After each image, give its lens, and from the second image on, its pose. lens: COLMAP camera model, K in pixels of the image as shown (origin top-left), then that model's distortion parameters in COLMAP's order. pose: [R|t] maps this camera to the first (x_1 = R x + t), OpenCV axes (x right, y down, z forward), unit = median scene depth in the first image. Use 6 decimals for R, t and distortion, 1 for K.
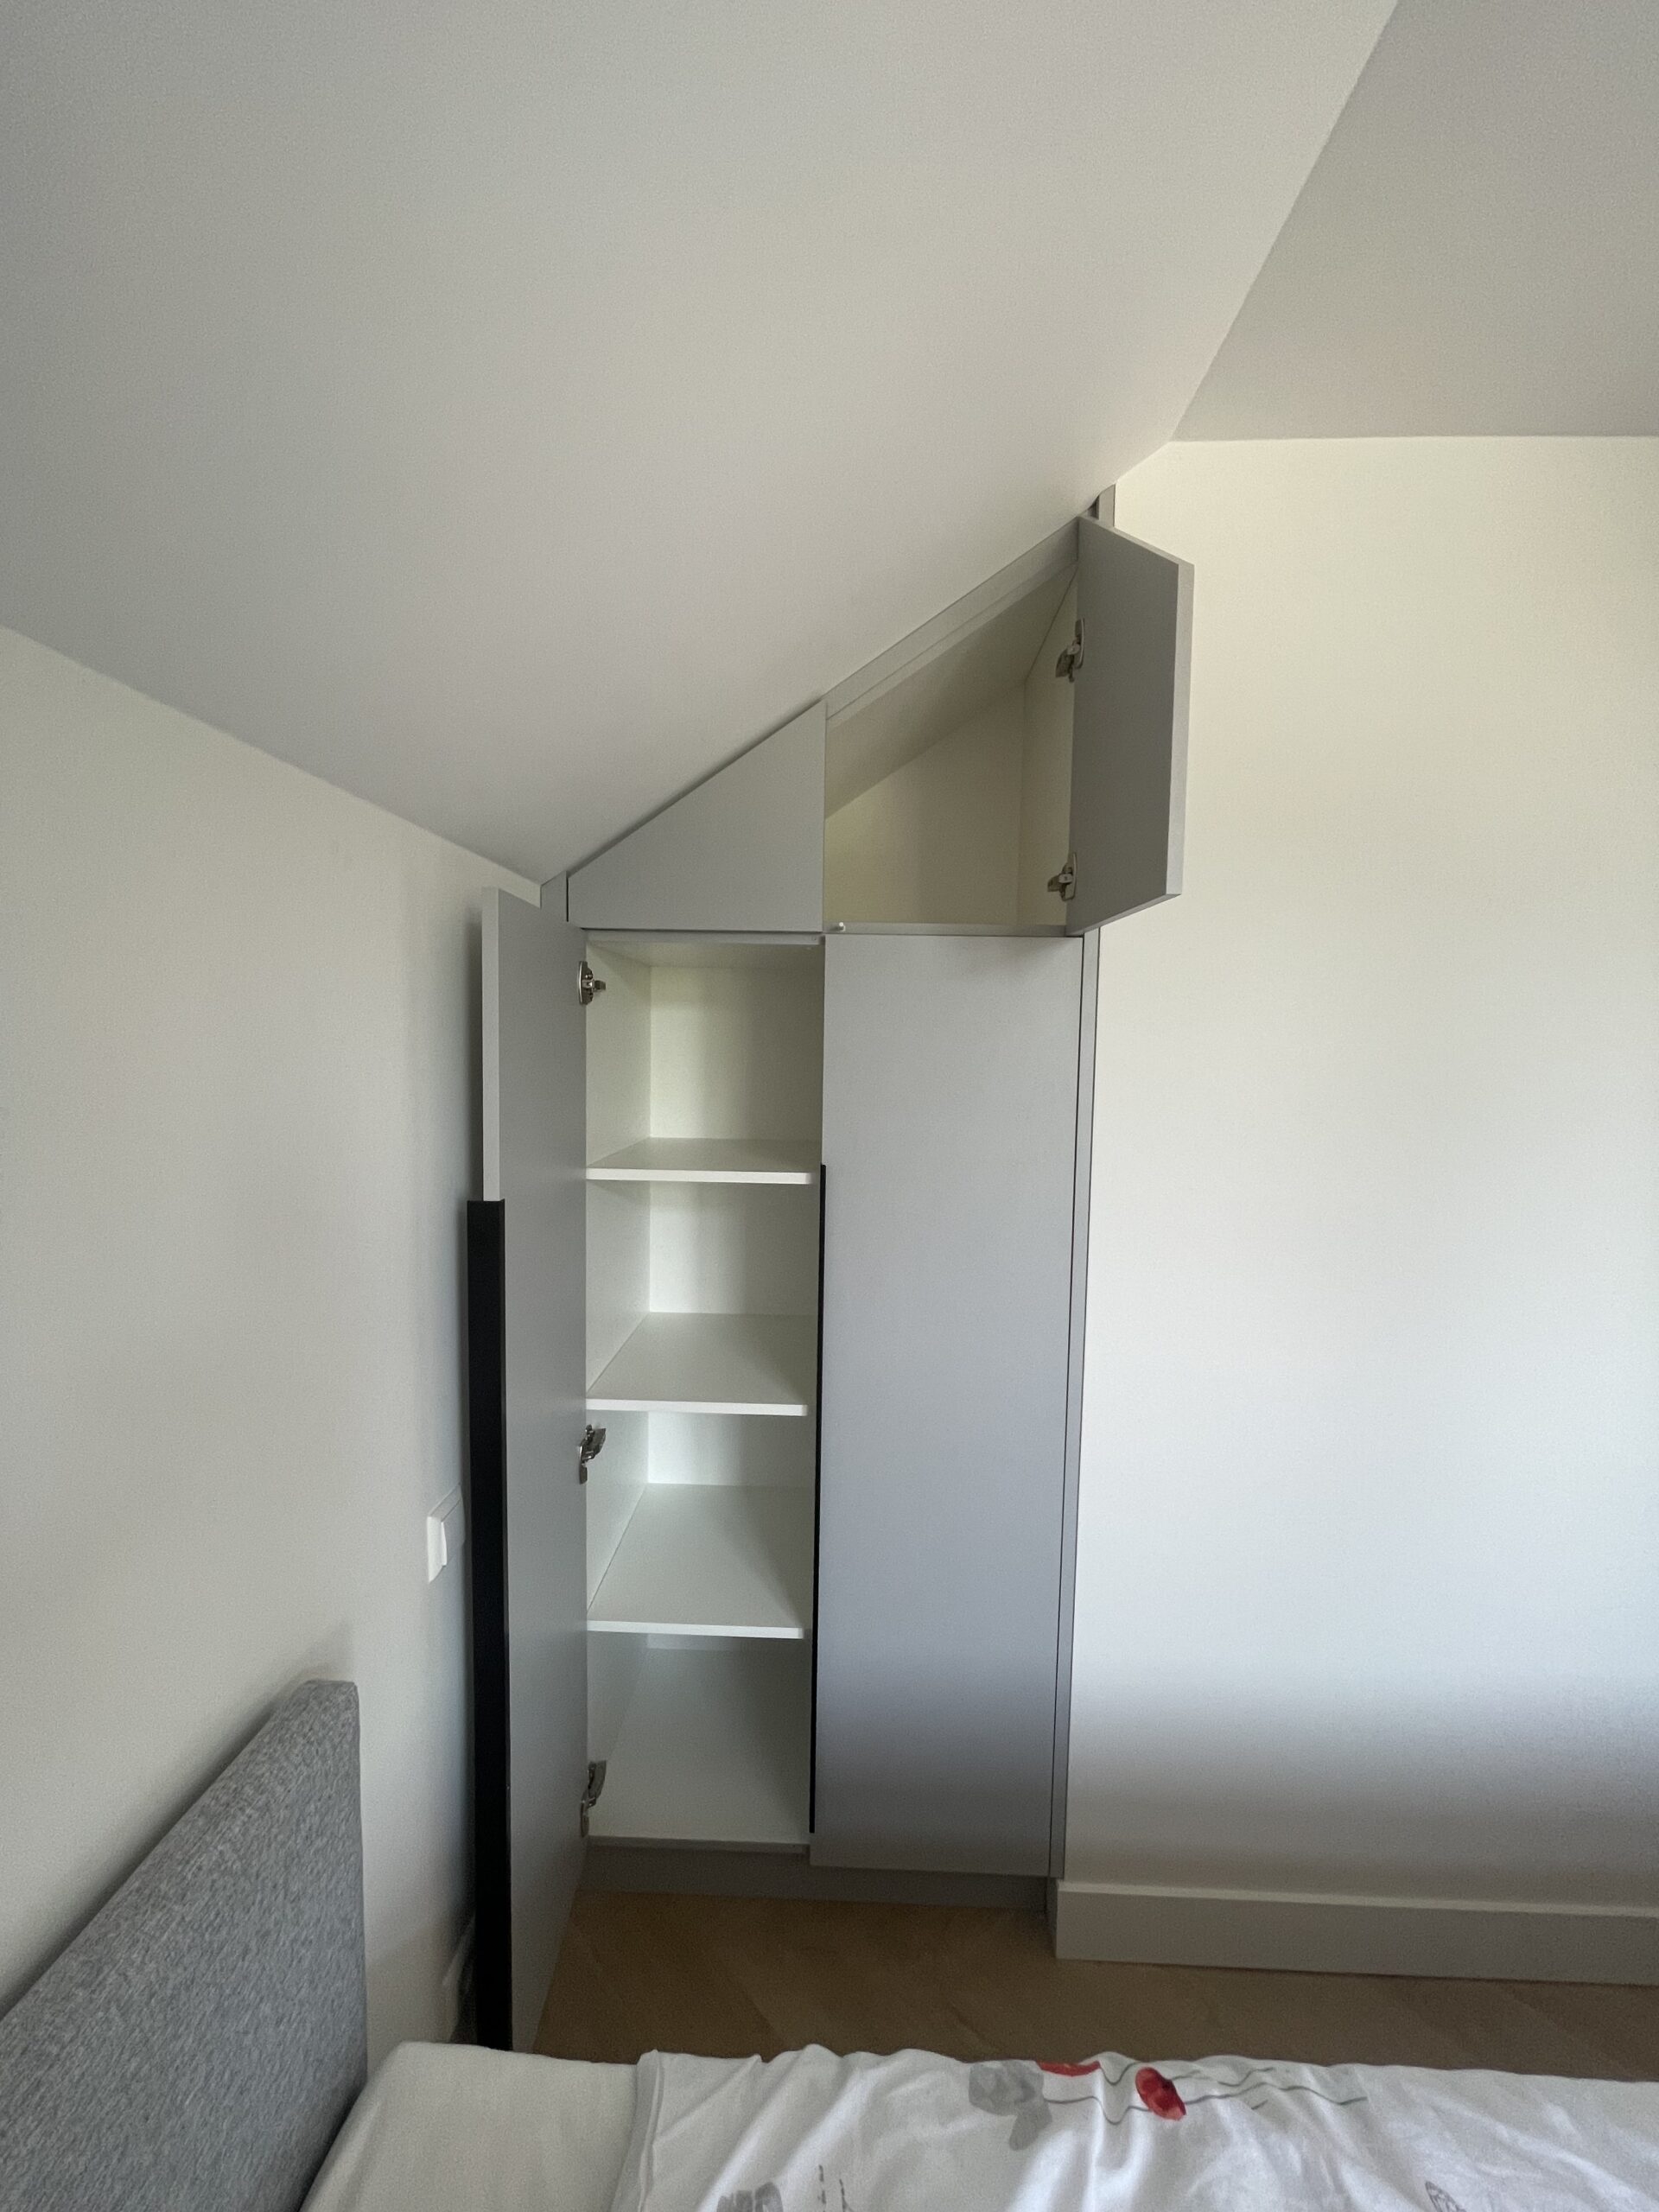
lens RADIAL K [[894.8, 0, 829.5], [0, 894.8, 1106.0], [0, 0, 1]] dist [0.015901, -0.006312]
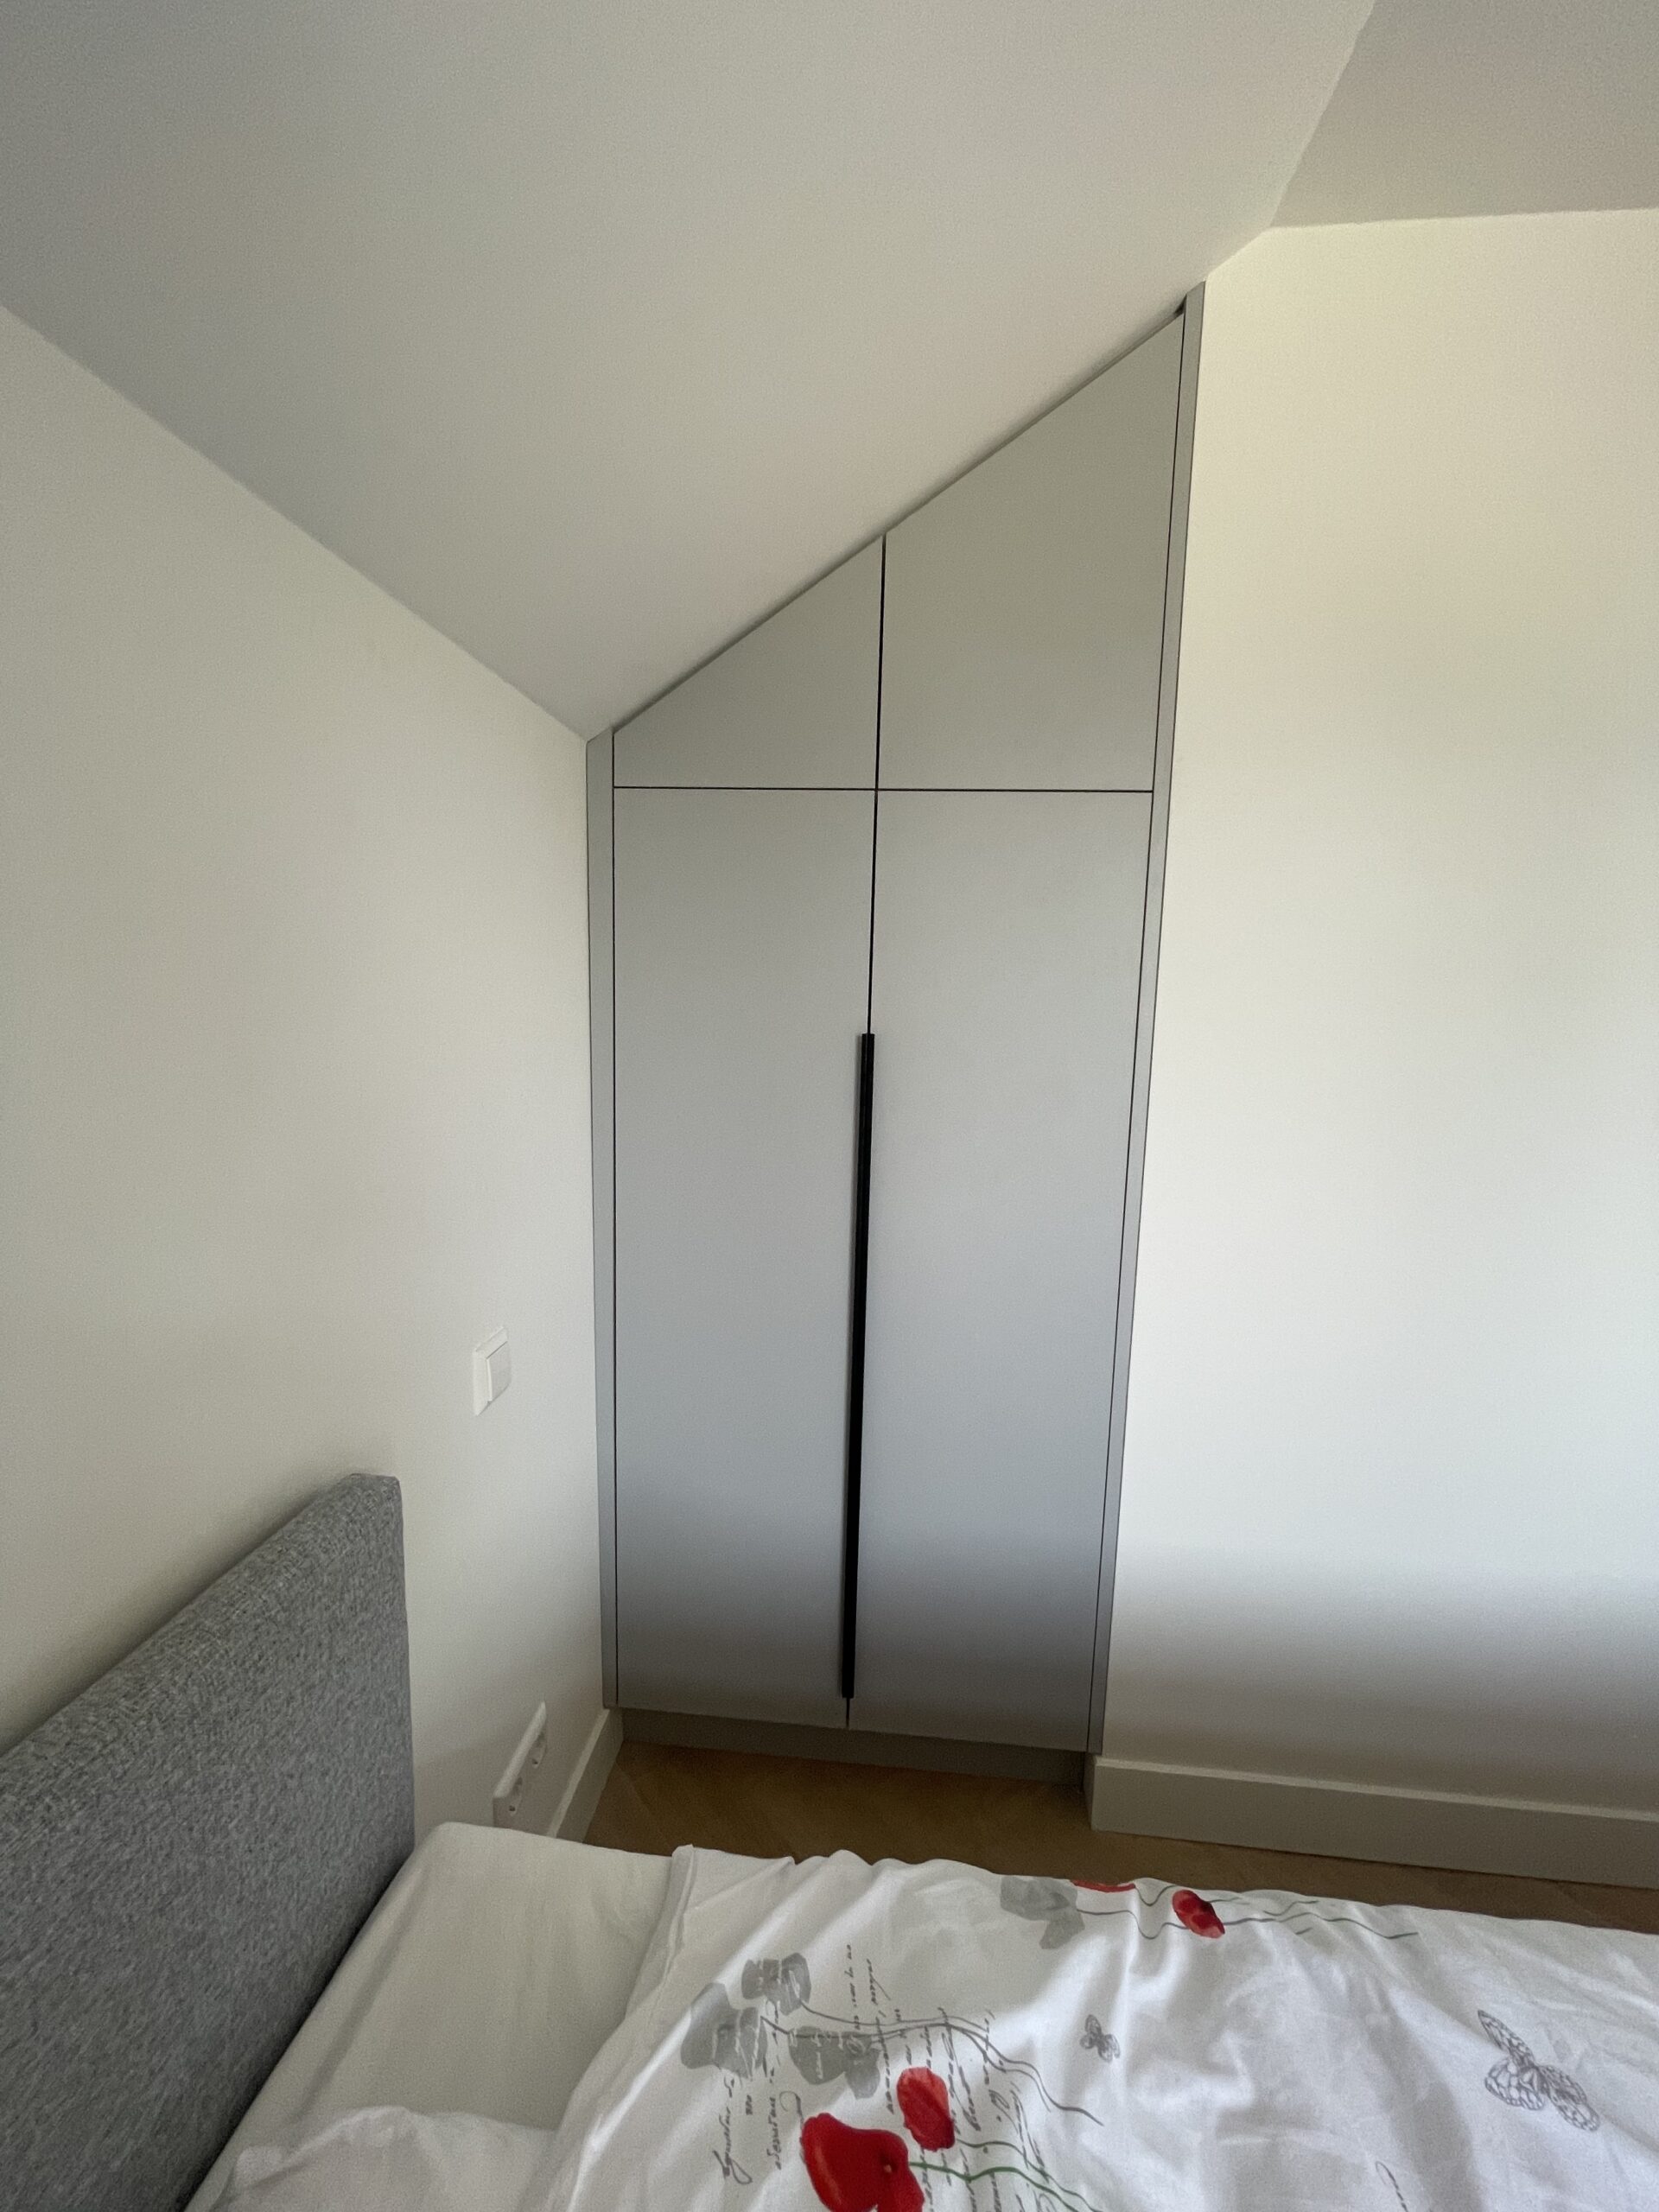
lens RADIAL K [[884.4, 0, 829.5], [0, 884.4, 1106.0], [0, 0, 1]] dist [0.016483, -0.007533]
pose [[0.997960, 0.017623, -0.061366, 0.012575], [-0.014621, 0.998690, 0.049037, 0.188972], [0.062149, -0.048040, 0.996910, 0.057936]]
